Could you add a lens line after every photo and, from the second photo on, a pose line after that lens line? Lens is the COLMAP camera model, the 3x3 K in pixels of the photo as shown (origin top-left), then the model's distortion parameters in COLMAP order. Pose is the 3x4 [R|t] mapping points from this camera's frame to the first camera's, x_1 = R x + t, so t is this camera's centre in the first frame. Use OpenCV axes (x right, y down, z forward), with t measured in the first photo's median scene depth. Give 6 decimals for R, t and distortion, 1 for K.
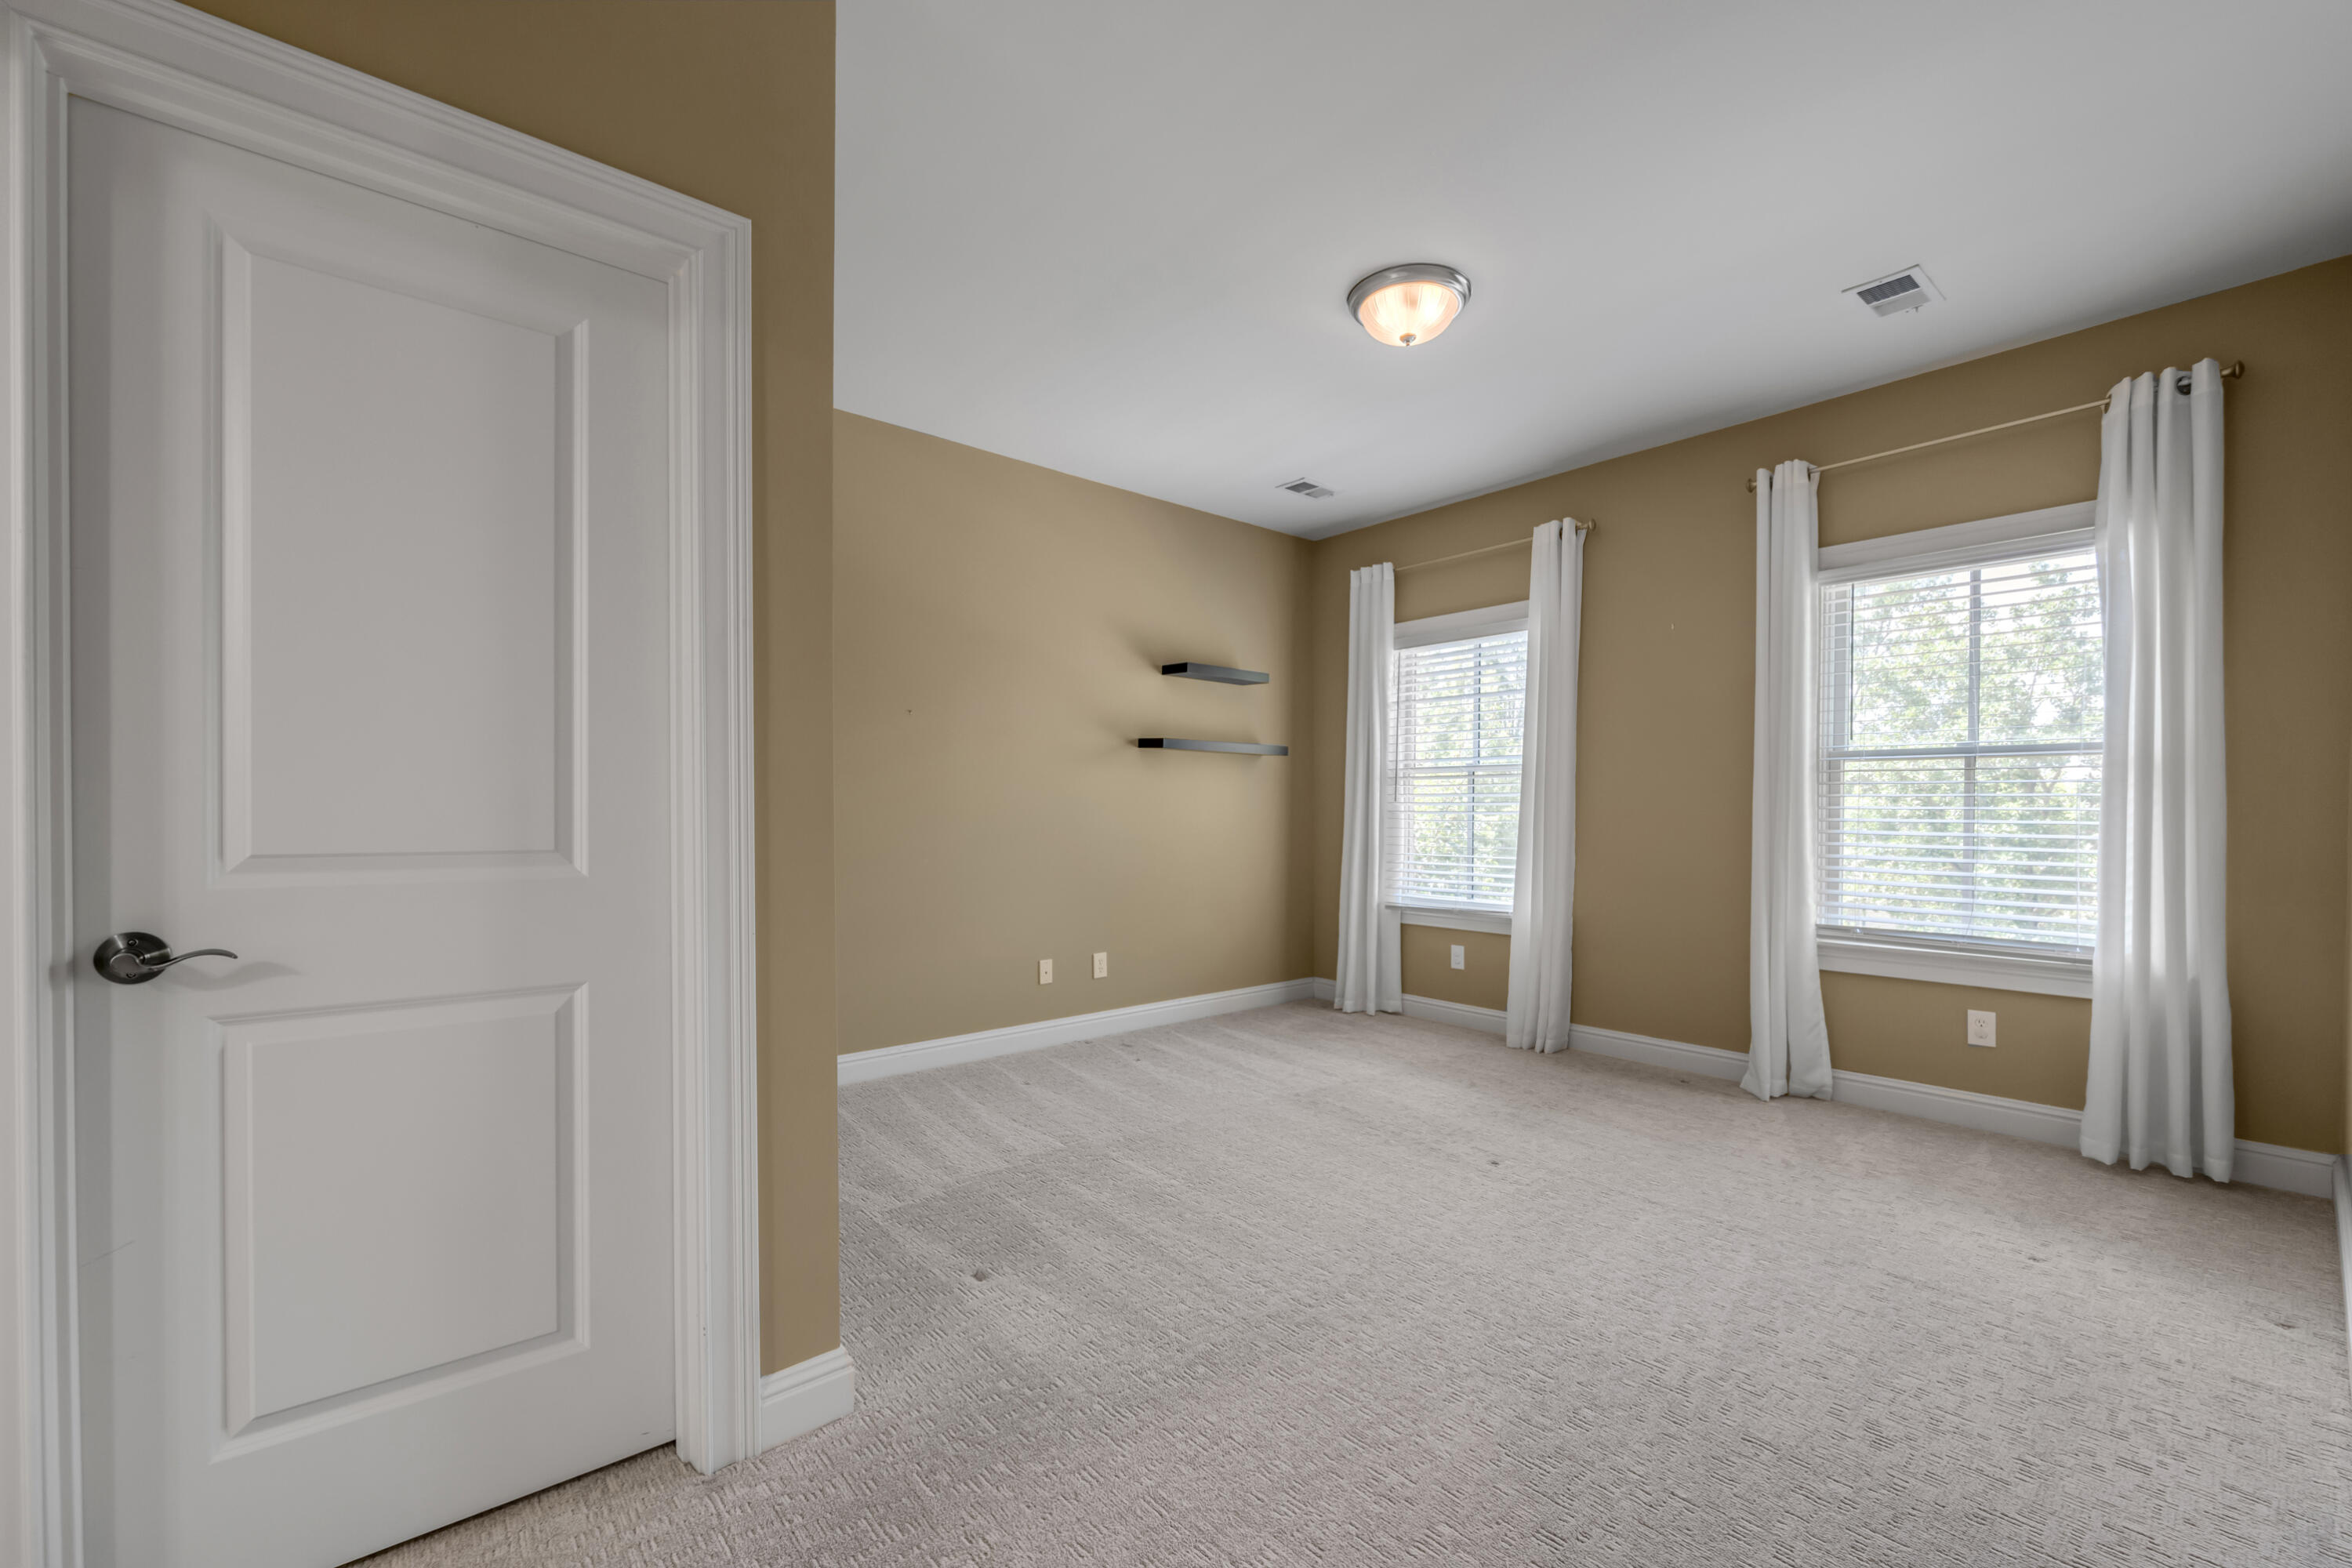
lens RADIAL K [[975.4, 0, 1189.0], [0, 975.4, 820.1], [0, 0, 1]] dist [0.000191, -0.000058]
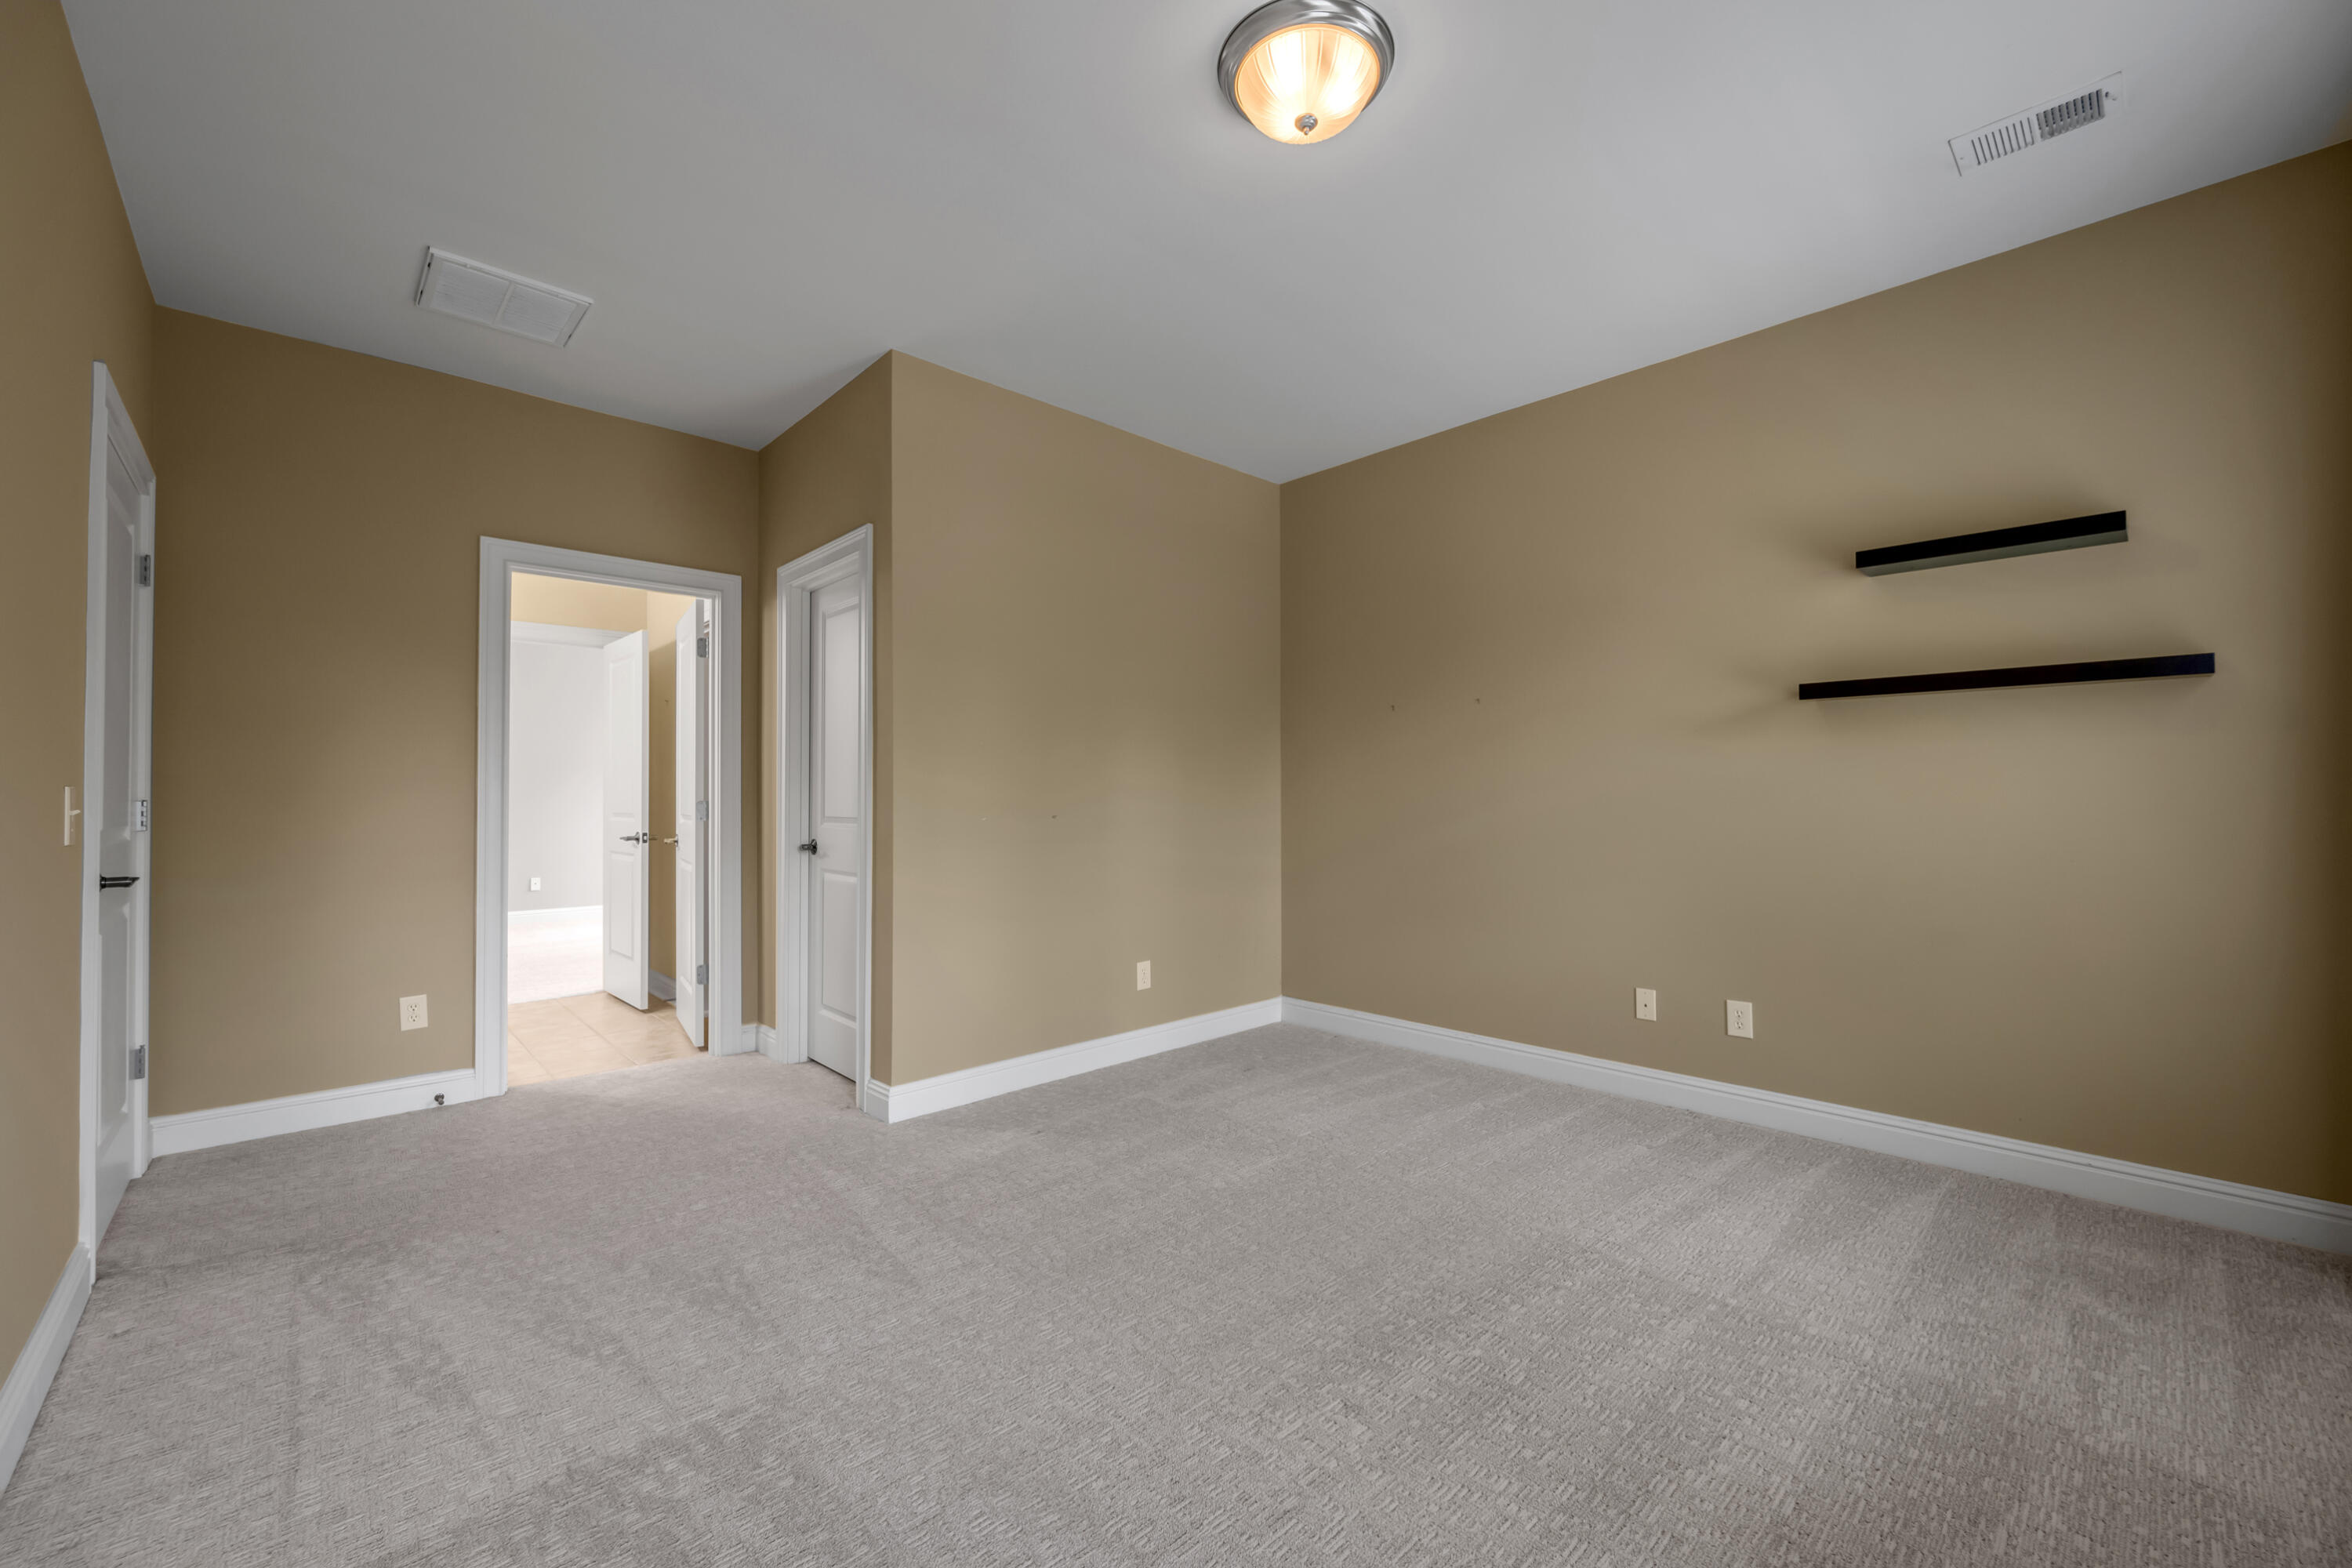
lens RADIAL K [[932.0, 0, 1176.0], [0, 932.0, 784.0], [0, 0, 1]] dist [-0.000264, -0.000132]
pose [[0.034028, -0.016951, -0.999277, 0.937931], [-0.003648, 0.999847, -0.017085, -0.011966], [0.999414, 0.004227, 0.033961, 0.943018]]
